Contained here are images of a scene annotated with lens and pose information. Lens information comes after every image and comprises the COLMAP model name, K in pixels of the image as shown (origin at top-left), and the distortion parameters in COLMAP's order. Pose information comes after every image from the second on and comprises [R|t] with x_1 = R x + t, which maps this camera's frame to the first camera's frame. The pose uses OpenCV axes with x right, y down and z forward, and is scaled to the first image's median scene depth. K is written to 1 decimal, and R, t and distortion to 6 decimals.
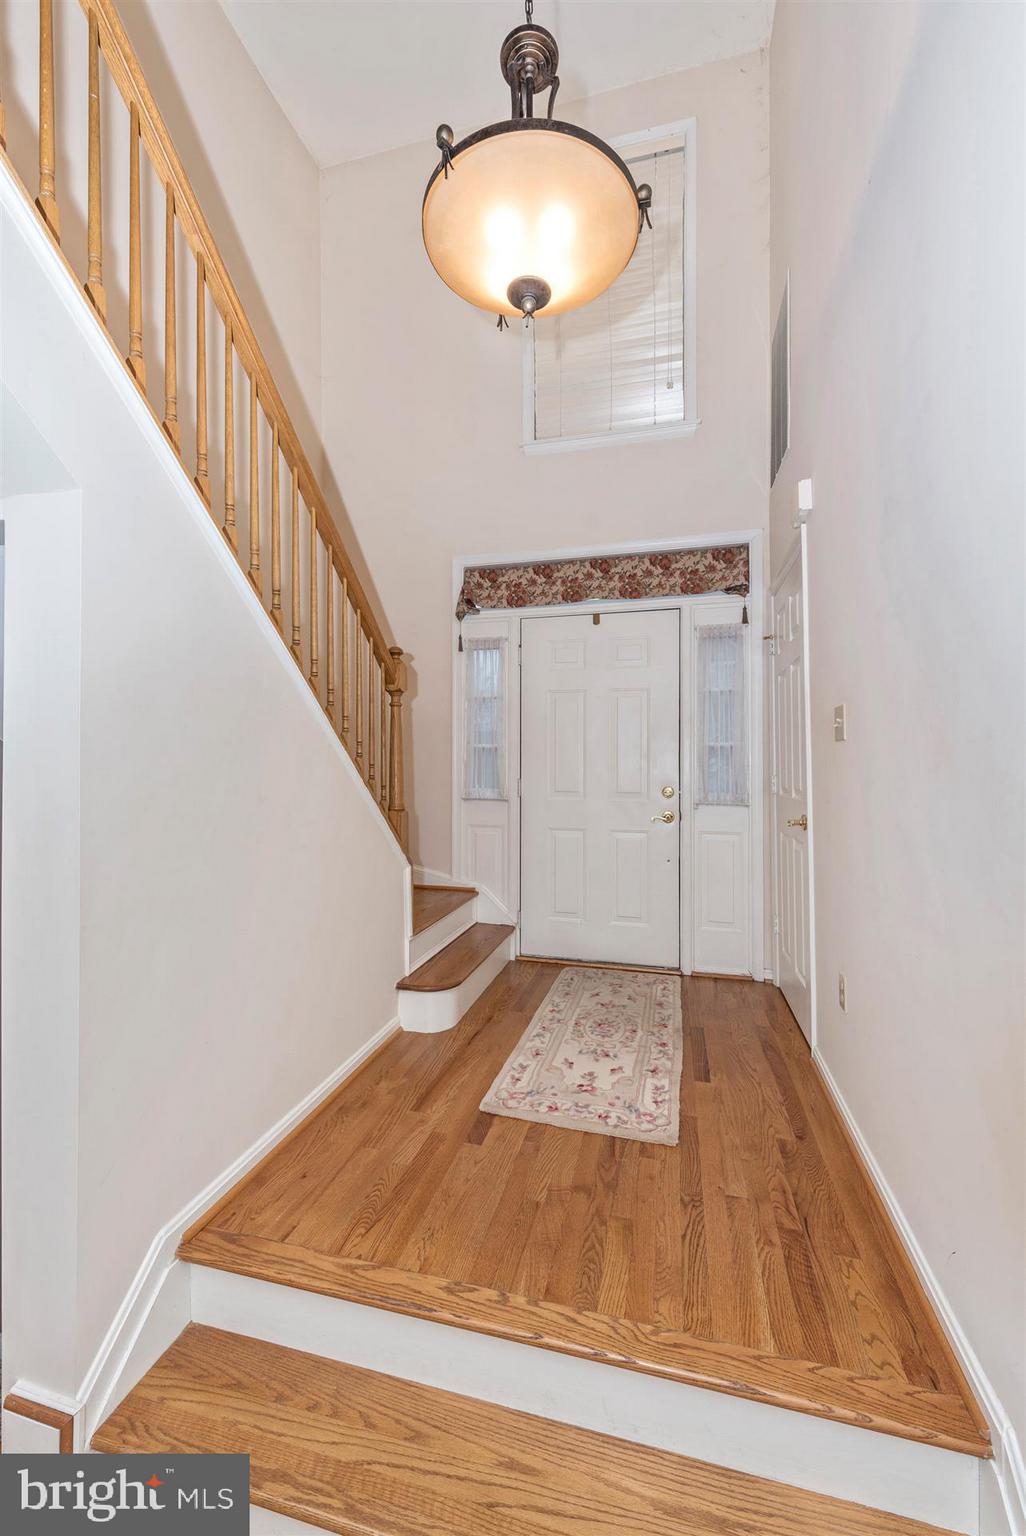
lens RADIAL K [[613.6, 0, 462.2], [0, 613.6, 770.1], [0, 0, 1]] dist [0.000099, -0.000446]
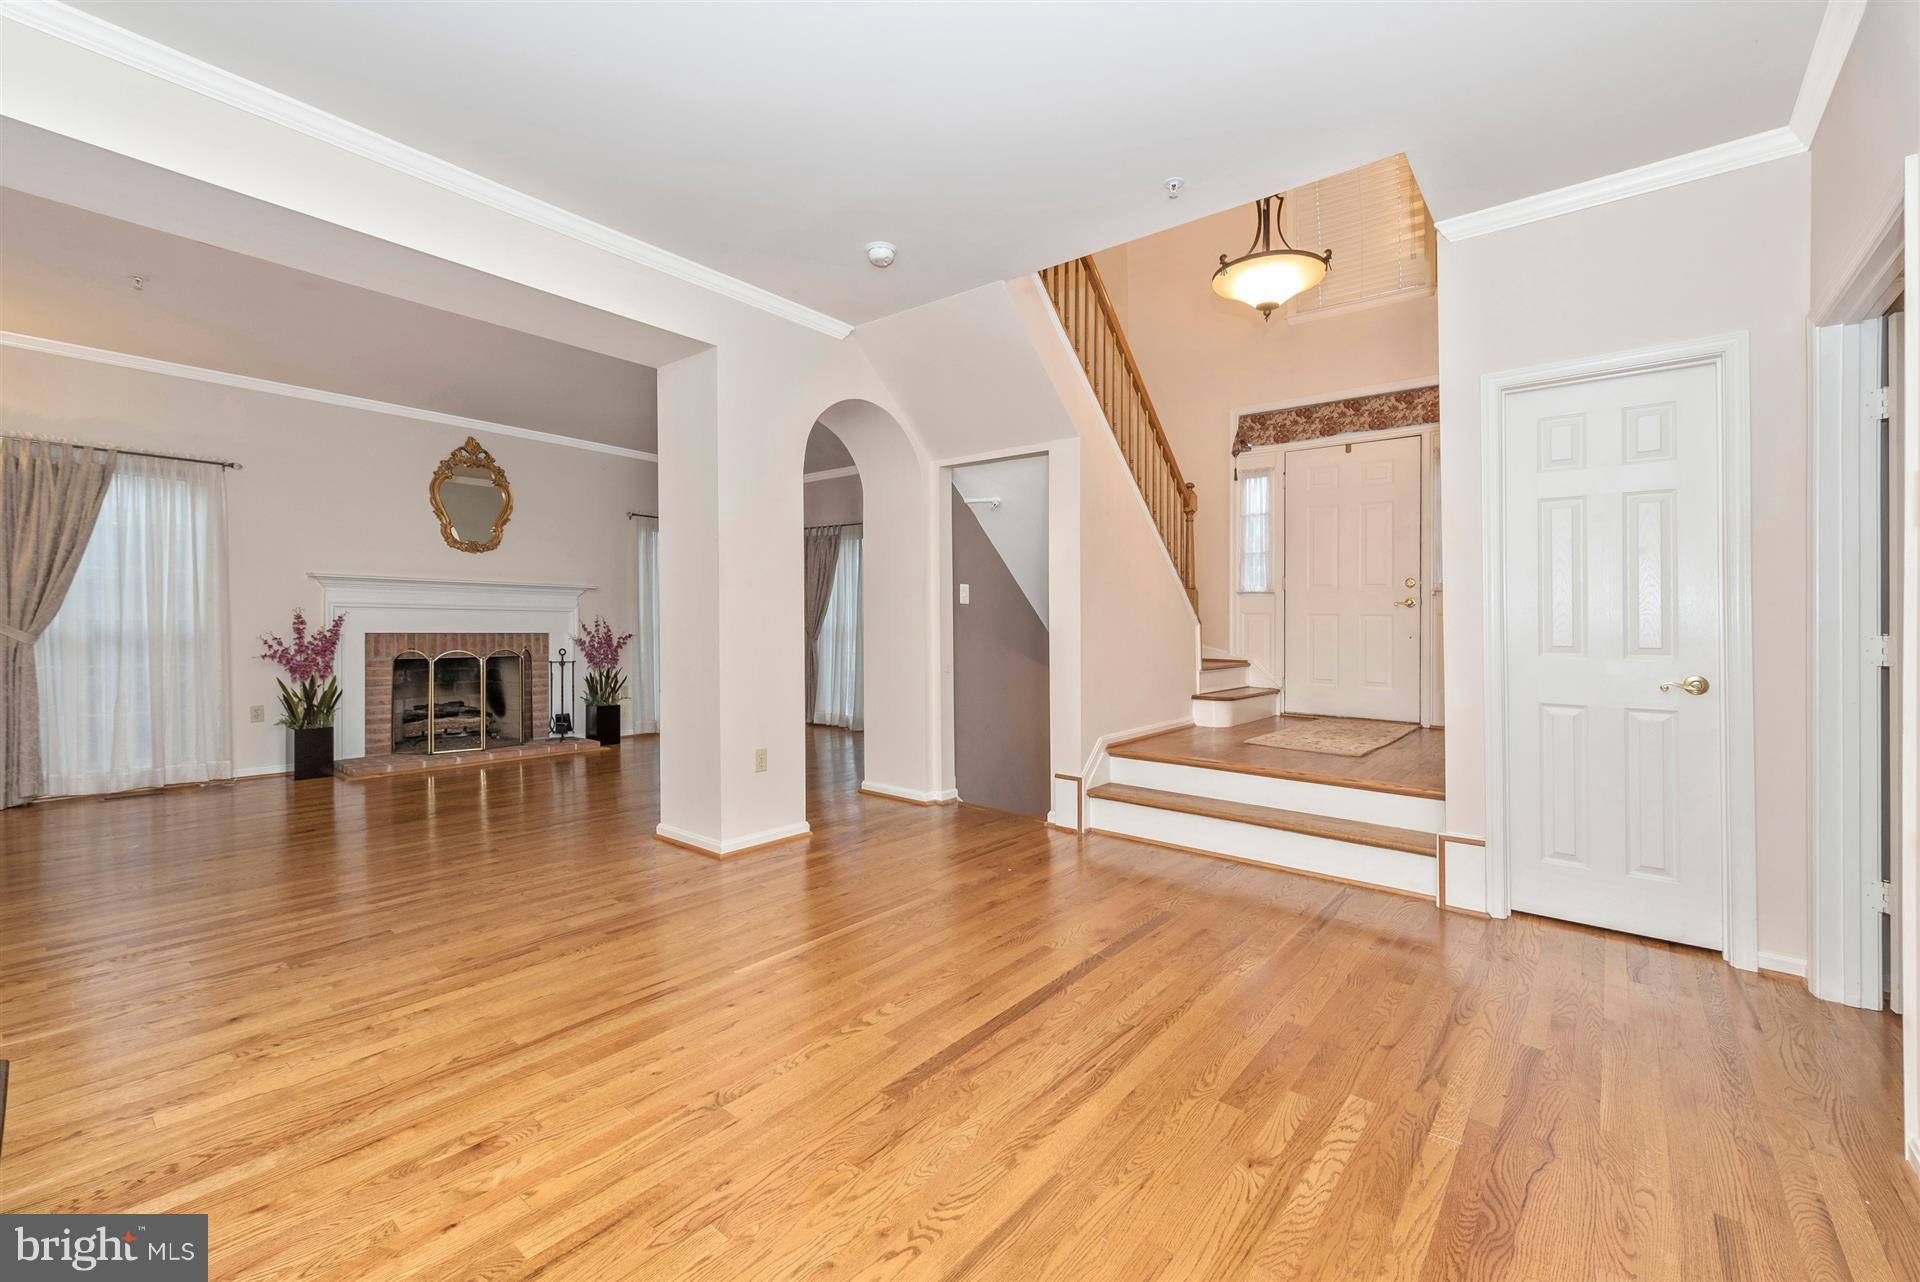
lens RADIAL K [[767.0, 0, 964.3], [0, 767.0, 628.0], [0, 0, 1]] dist [0.000099, -0.000446]
pose [[0.937758, 0.000690, -0.347288, 0.023104], [0.002818, 0.999950, 0.009595, 0.109019], [0.347277, -0.009976, 0.937709, -0.764816]]
